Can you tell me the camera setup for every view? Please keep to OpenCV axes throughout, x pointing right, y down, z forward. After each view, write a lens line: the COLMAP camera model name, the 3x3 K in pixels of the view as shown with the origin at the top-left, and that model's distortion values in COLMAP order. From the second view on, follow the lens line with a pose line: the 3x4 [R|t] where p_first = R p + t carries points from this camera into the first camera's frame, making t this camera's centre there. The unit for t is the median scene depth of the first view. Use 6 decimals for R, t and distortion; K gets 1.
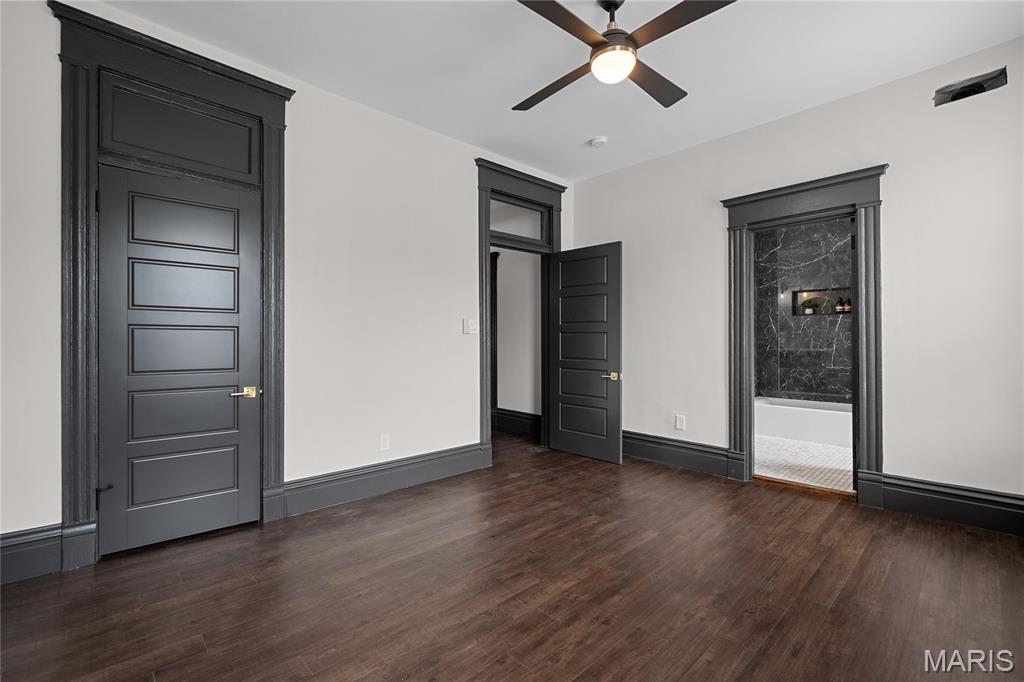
lens RADIAL K [[446.7, 0, 512.6], [0, 446.7, 340.3], [0, 0, 1]] dist [0.010917, 0.000116]
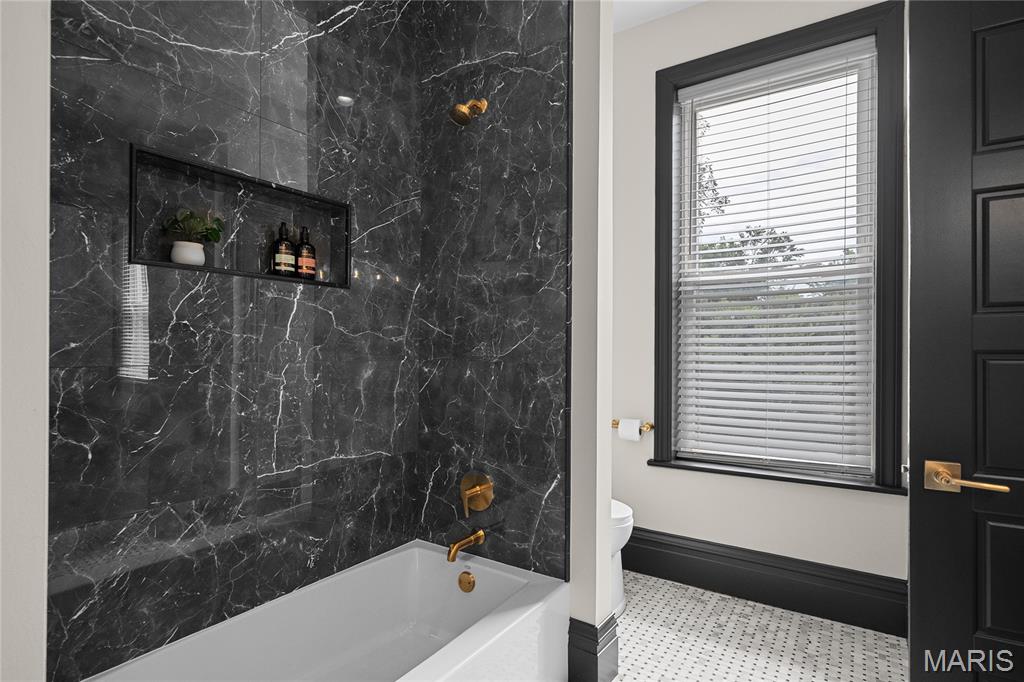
lens RADIAL K [[528.2, 0, 512.1], [0, 528.2, 345.9], [0, 0, 1]] dist [-0.000815, -0.000036]
pose [[-0.231855, 0.001939, 0.972748, 0.365141], [-0.000823, 0.999997, -0.002189, -0.016369], [-0.972750, -0.001308, -0.231853, 0.934316]]
